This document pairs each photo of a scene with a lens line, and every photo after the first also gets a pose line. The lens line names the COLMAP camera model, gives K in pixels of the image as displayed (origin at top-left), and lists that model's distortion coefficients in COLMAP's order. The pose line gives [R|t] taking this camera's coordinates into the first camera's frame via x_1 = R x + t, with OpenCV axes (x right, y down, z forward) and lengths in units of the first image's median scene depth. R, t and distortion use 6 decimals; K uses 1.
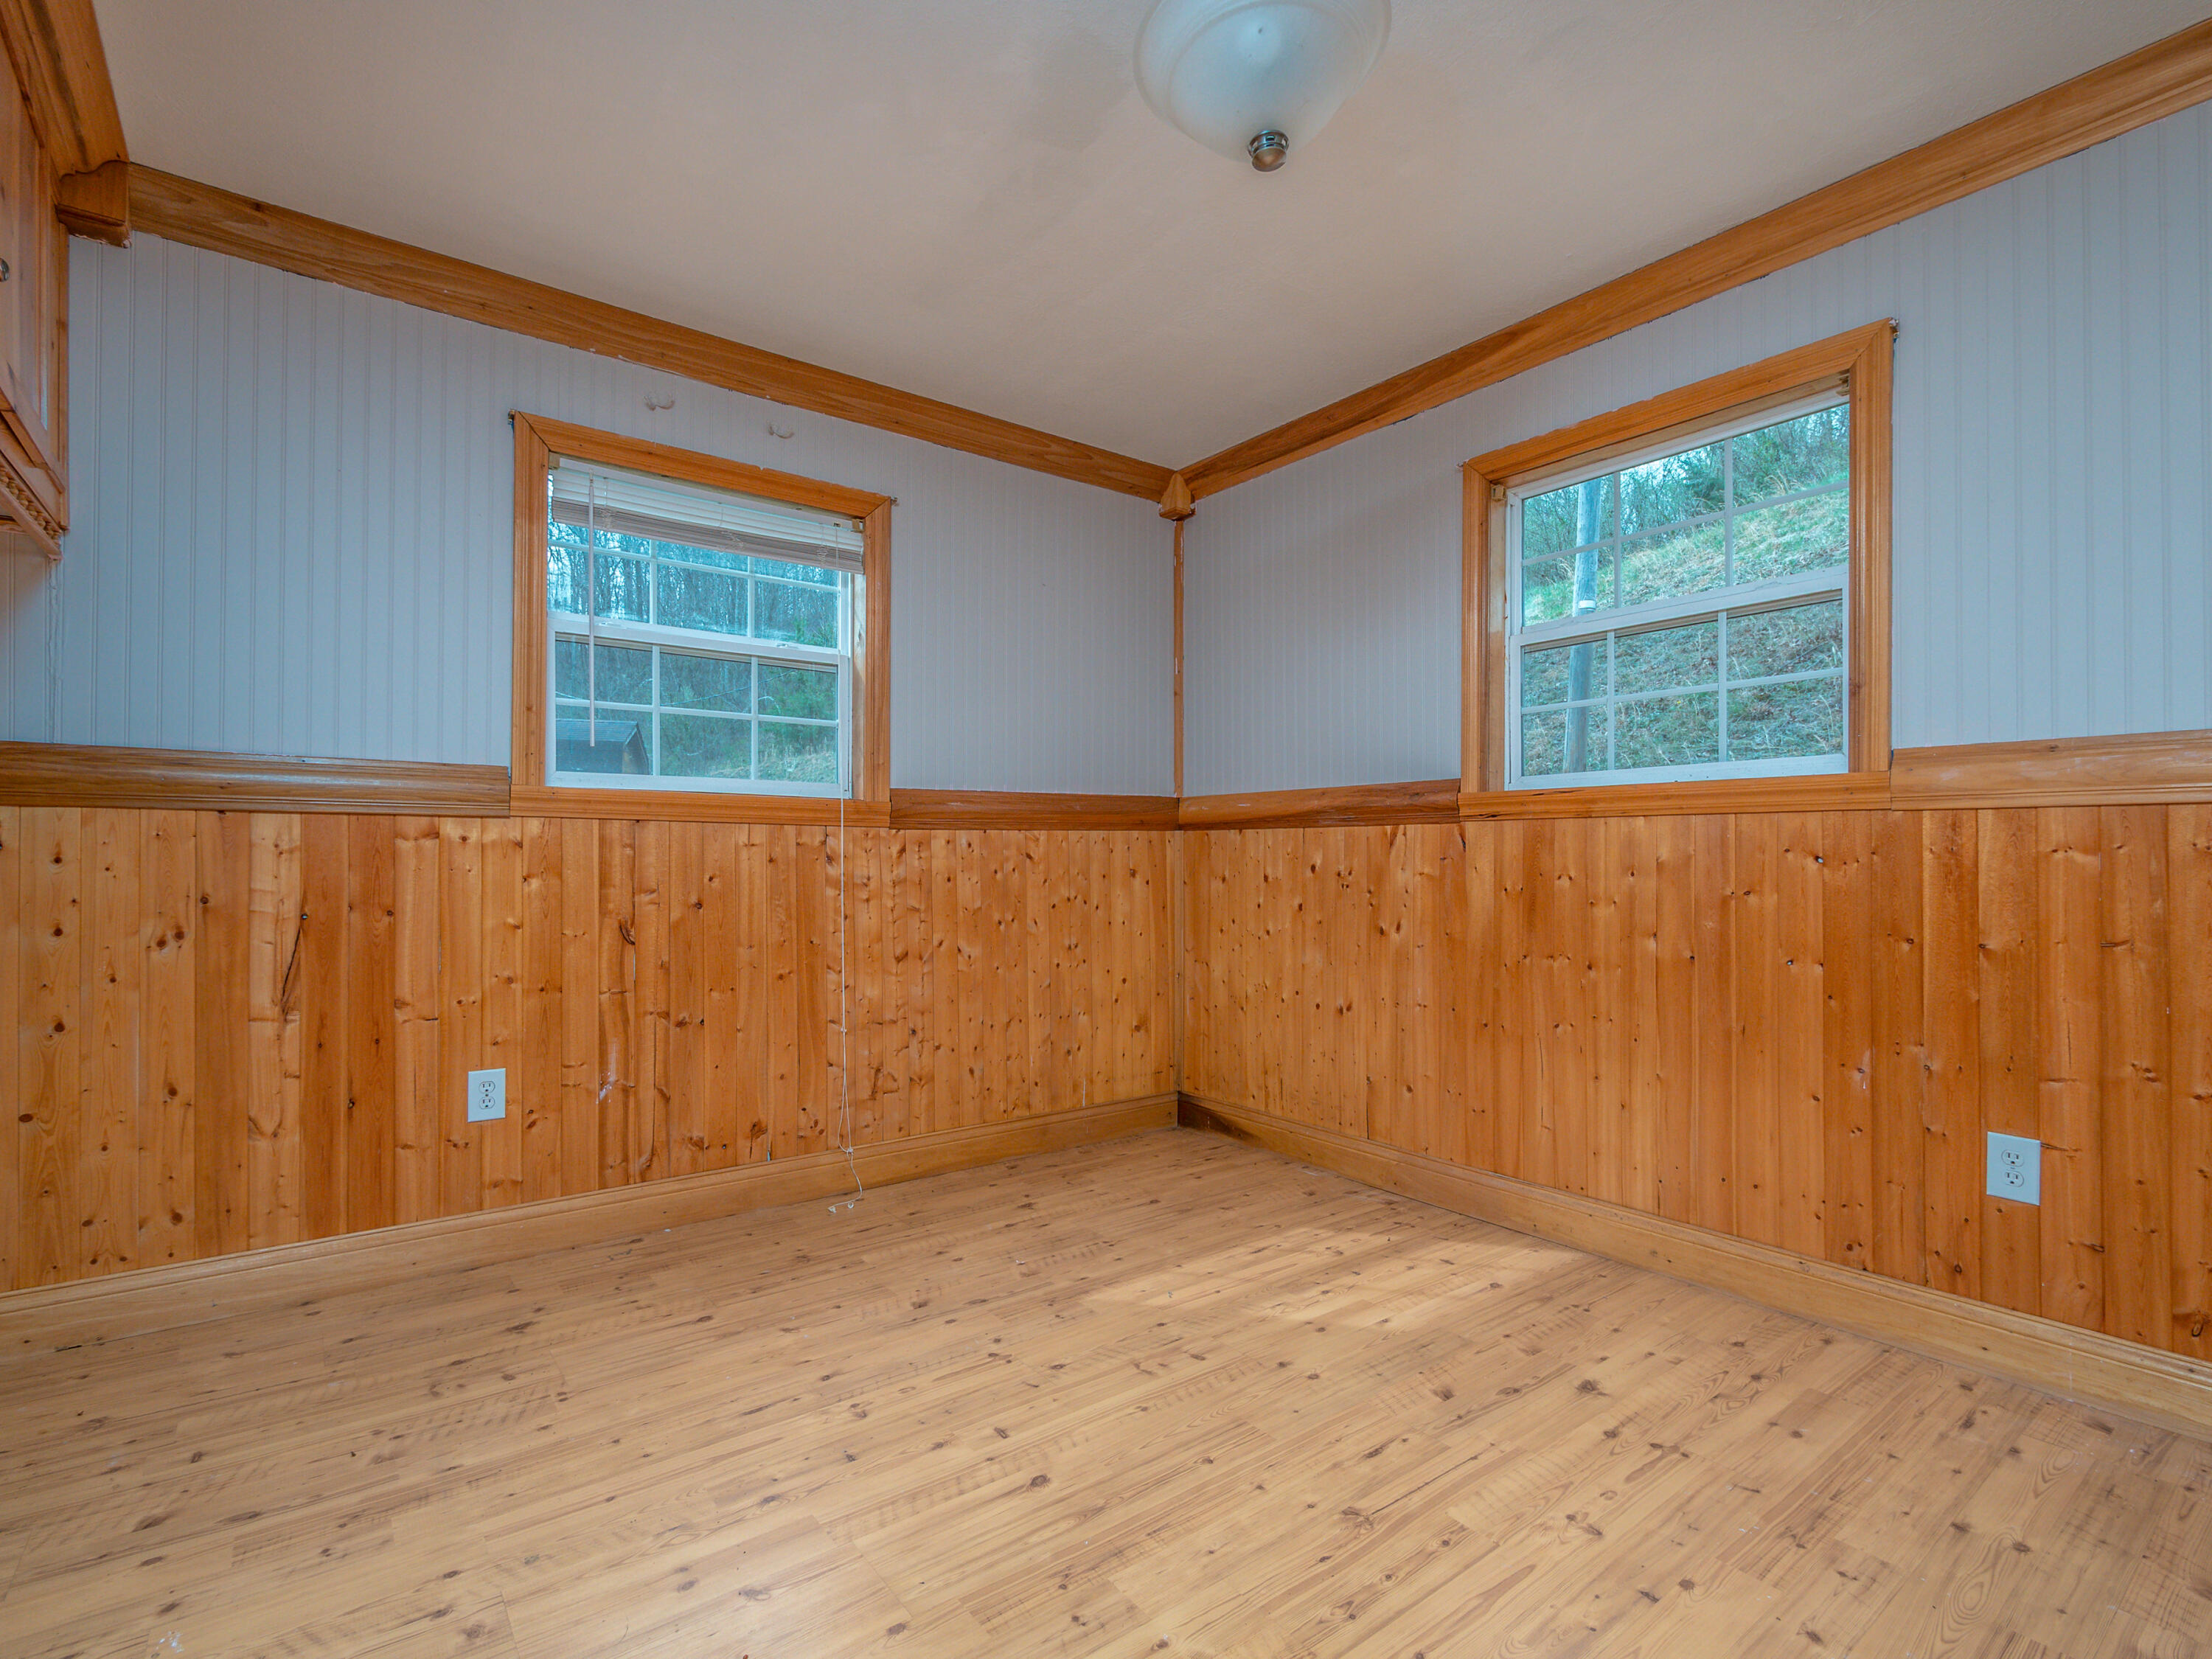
lens RADIAL K [[1052.8, 0, 1107.7], [0, 1052.8, 844.4], [0, 0, 1]] dist [-0.000889, -0.000561]
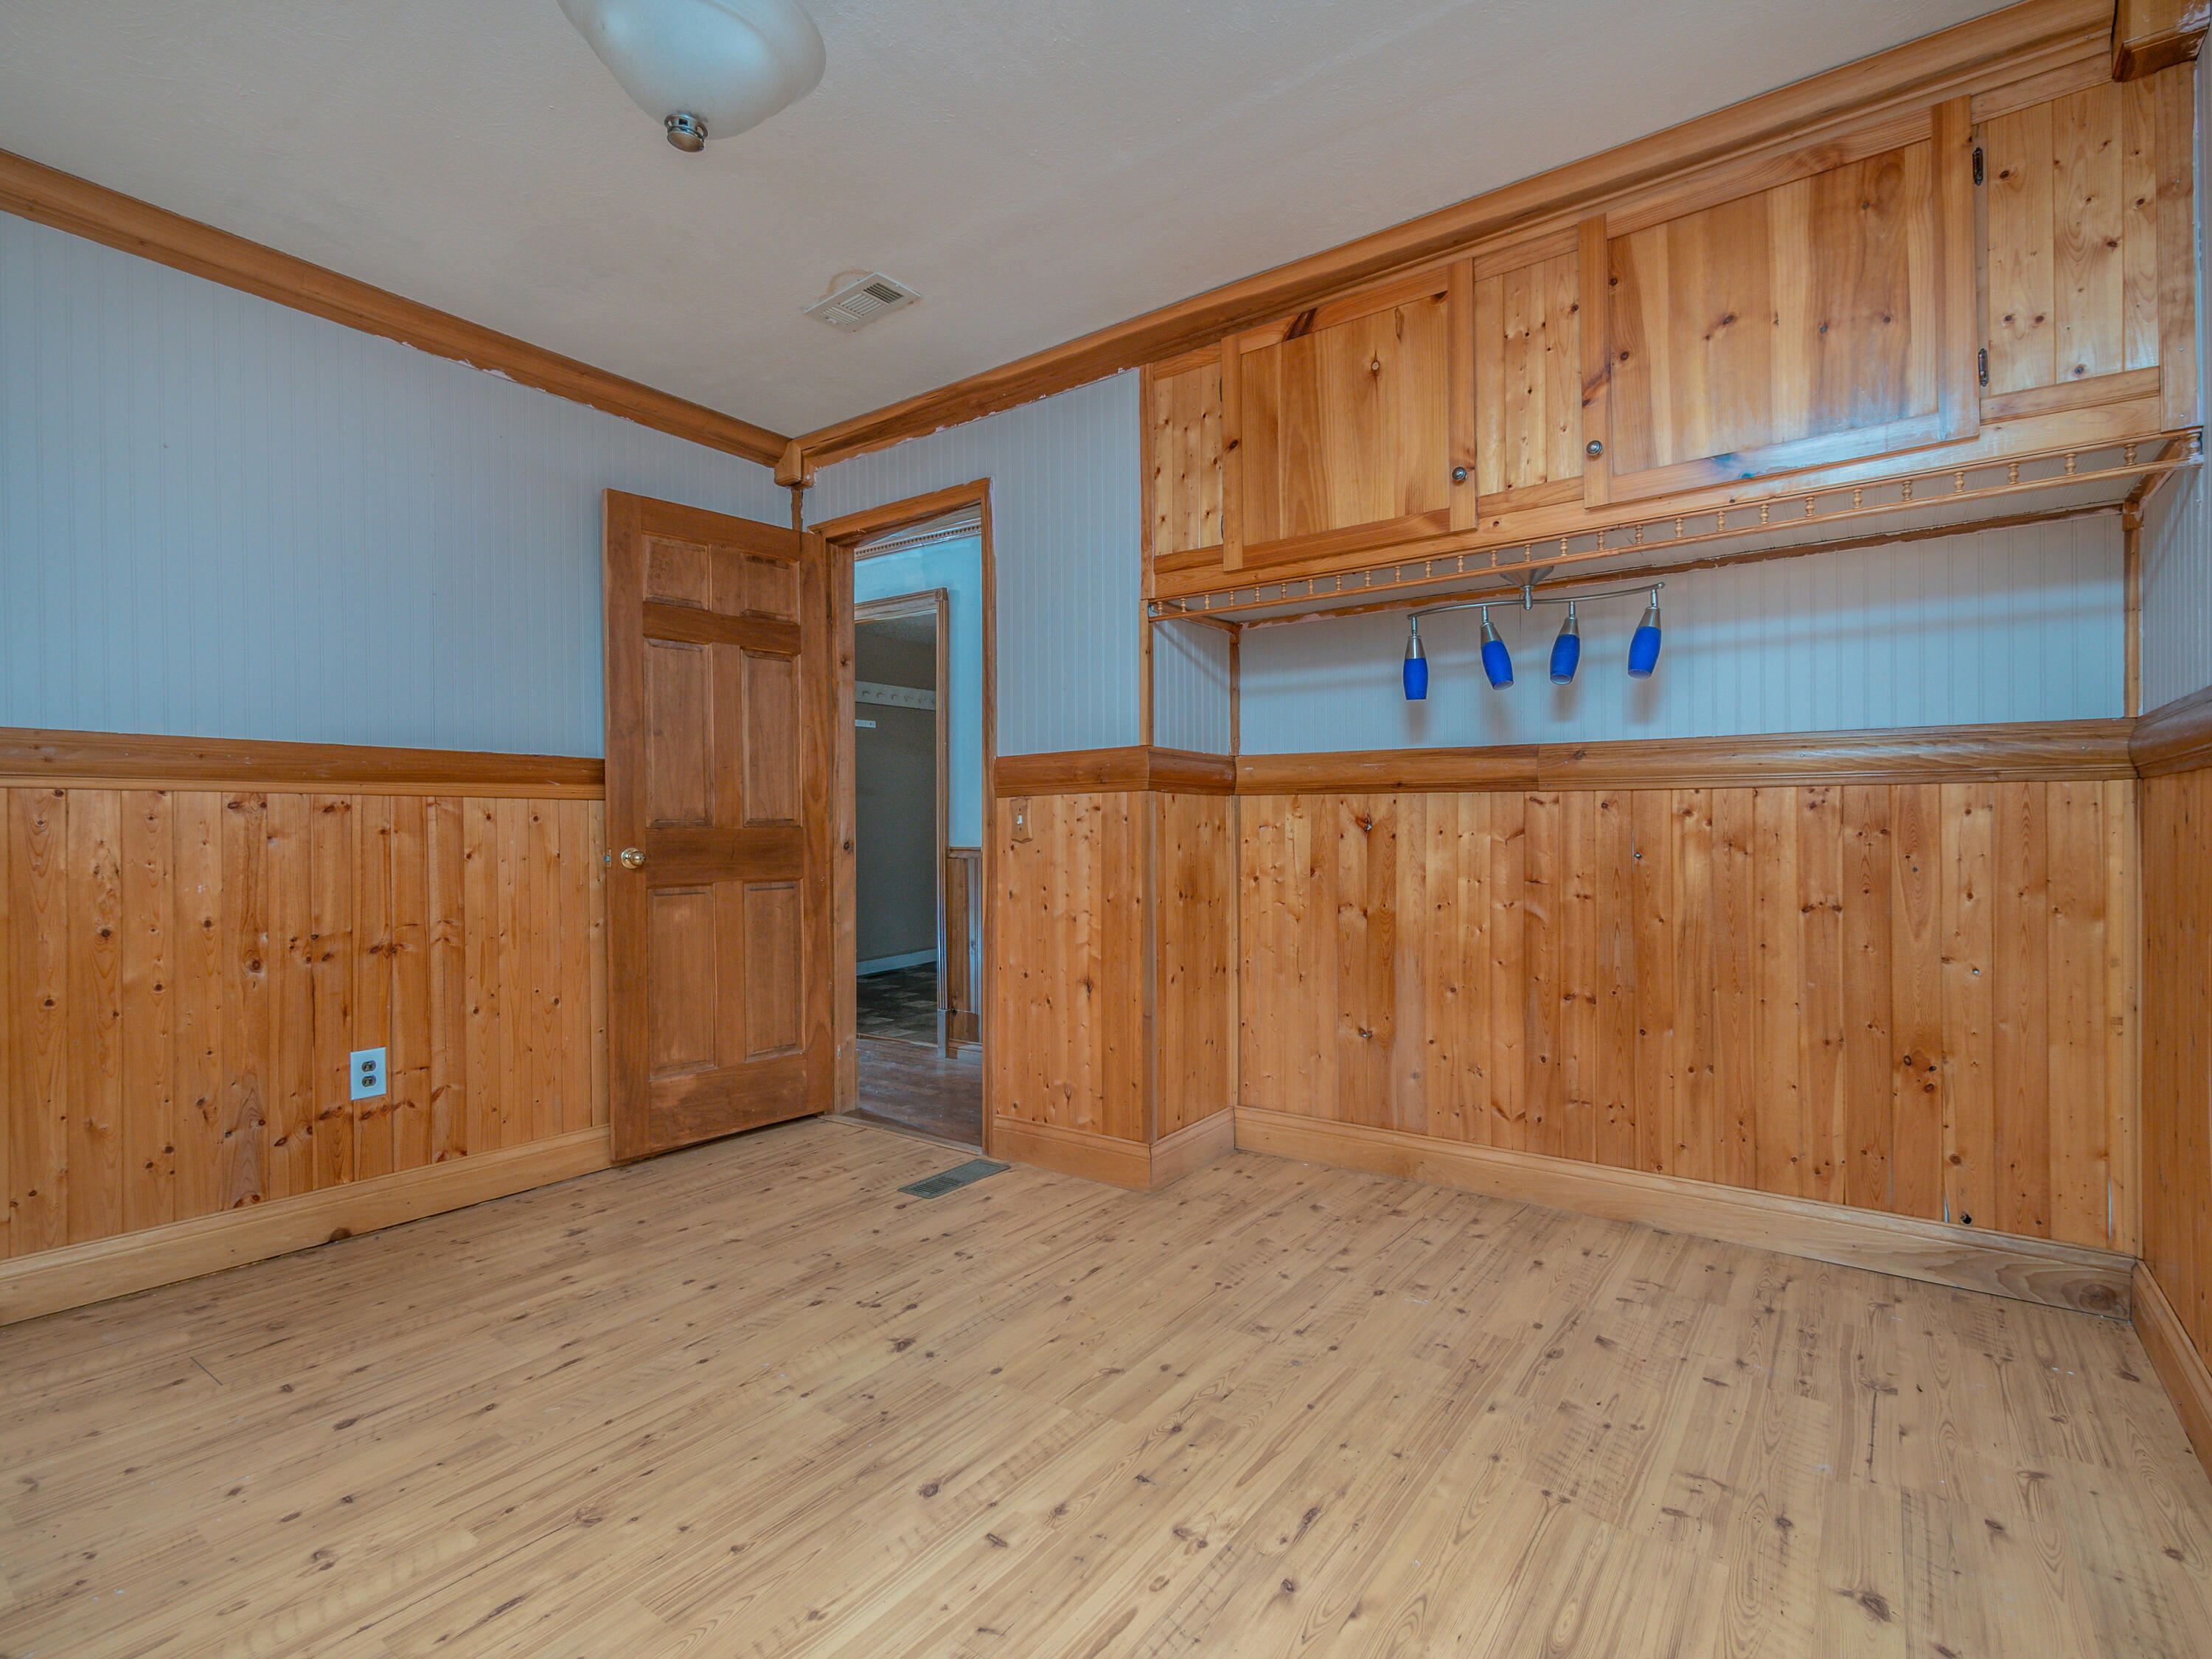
lens RADIAL K [[1052.8, 0, 1105.8], [0, 1052.8, 835.1], [0, 0, 1]] dist [-0.000889, -0.000561]
pose [[-0.958191, 0.002646, -0.286118, 0.053827], [0.005905, 0.999927, -0.010527, 0.023873], [0.286069, -0.011776, -0.958137, 1.975289]]
